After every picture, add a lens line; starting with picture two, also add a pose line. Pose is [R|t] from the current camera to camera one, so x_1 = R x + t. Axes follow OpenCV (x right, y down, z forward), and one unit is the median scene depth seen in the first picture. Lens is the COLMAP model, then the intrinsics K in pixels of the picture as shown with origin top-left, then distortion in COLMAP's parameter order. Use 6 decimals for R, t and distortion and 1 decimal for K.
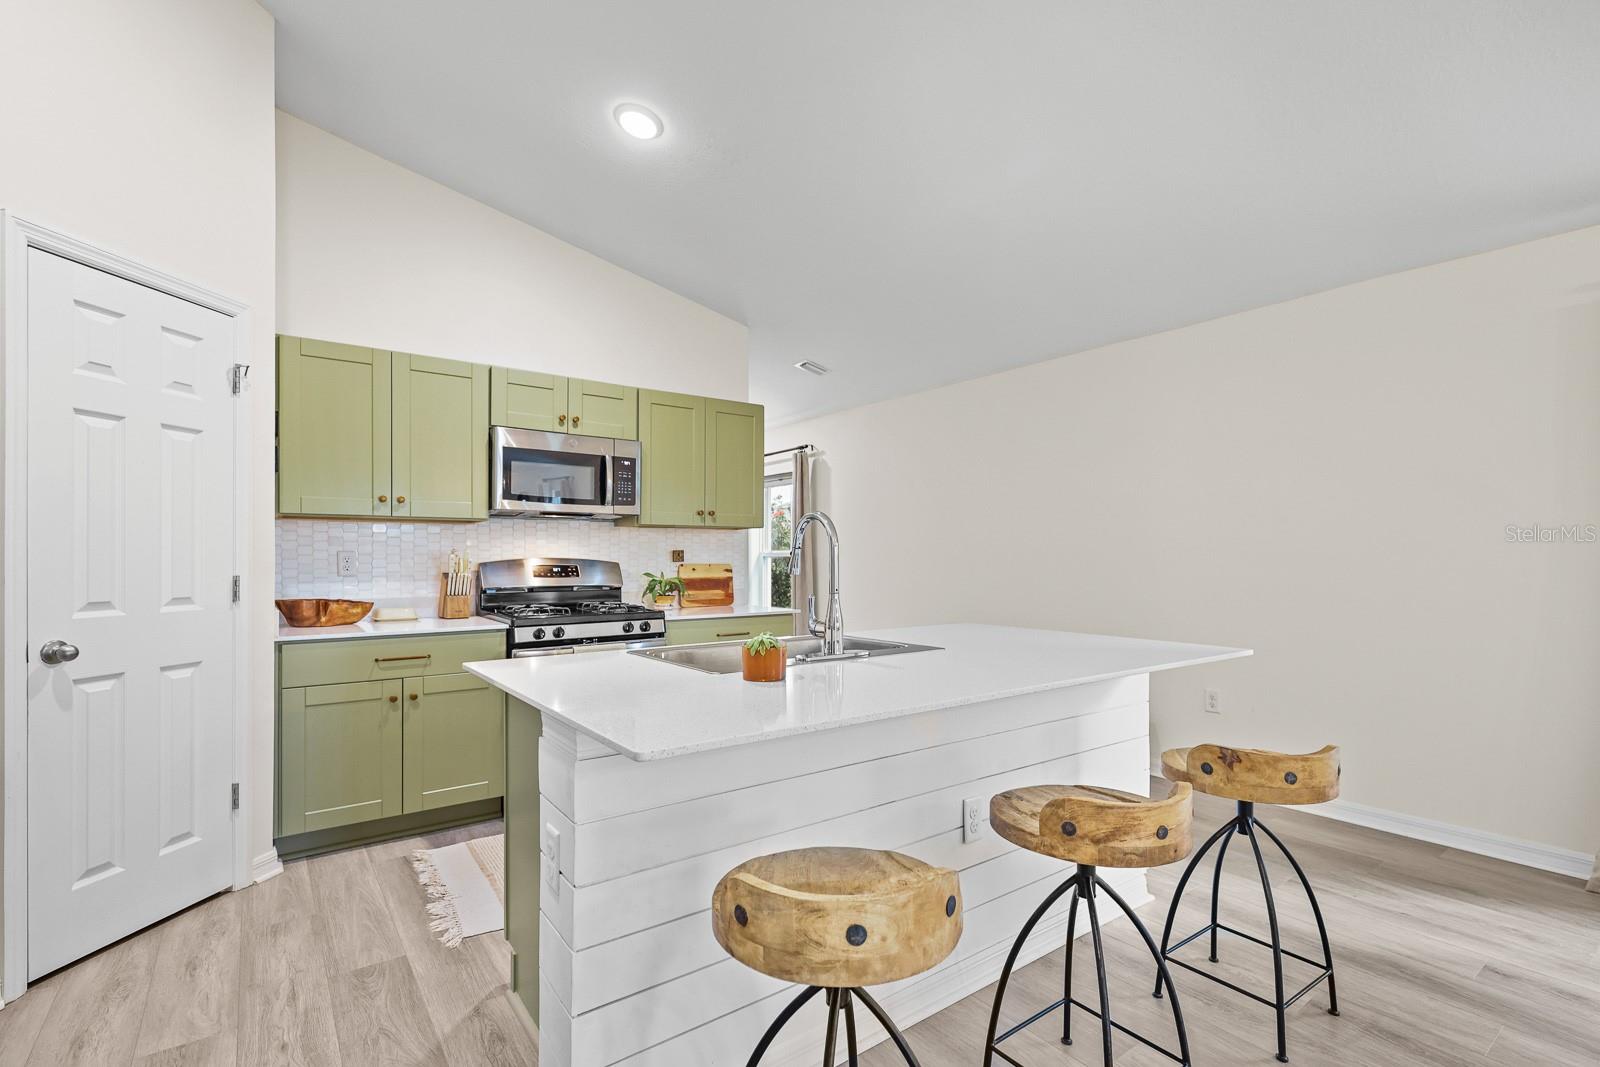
lens RADIAL K [[740.9, 0, 815.4], [0, 740.9, 558.1], [0, 0, 1]] dist [0.001135, -0.000051]
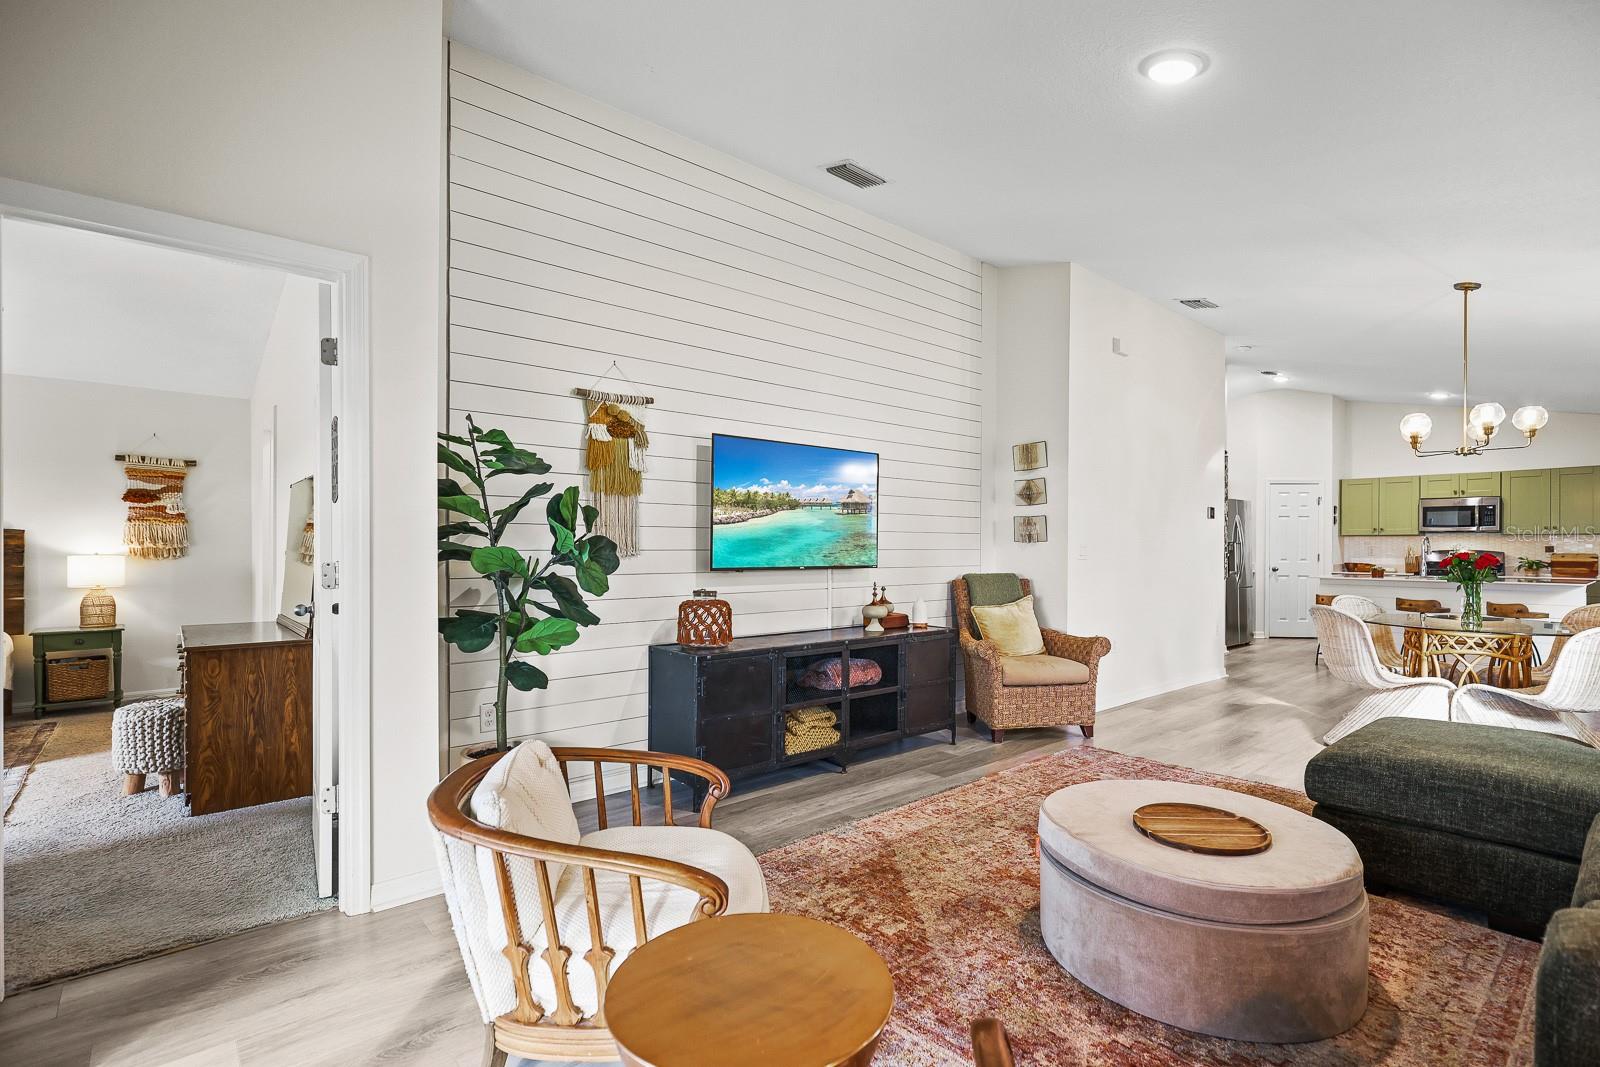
lens RADIAL K [[759.7, 0, 800.7], [0, 759.7, 544.1], [0, 0, 1]] dist [-0.000456, -0.000315]
pose [[0.063971, -0.004949, -0.997939, 1.946669], [-0.004777, 0.999975, -0.005265, 0.004392], [0.997940, 0.005104, 0.063946, -1.251575]]
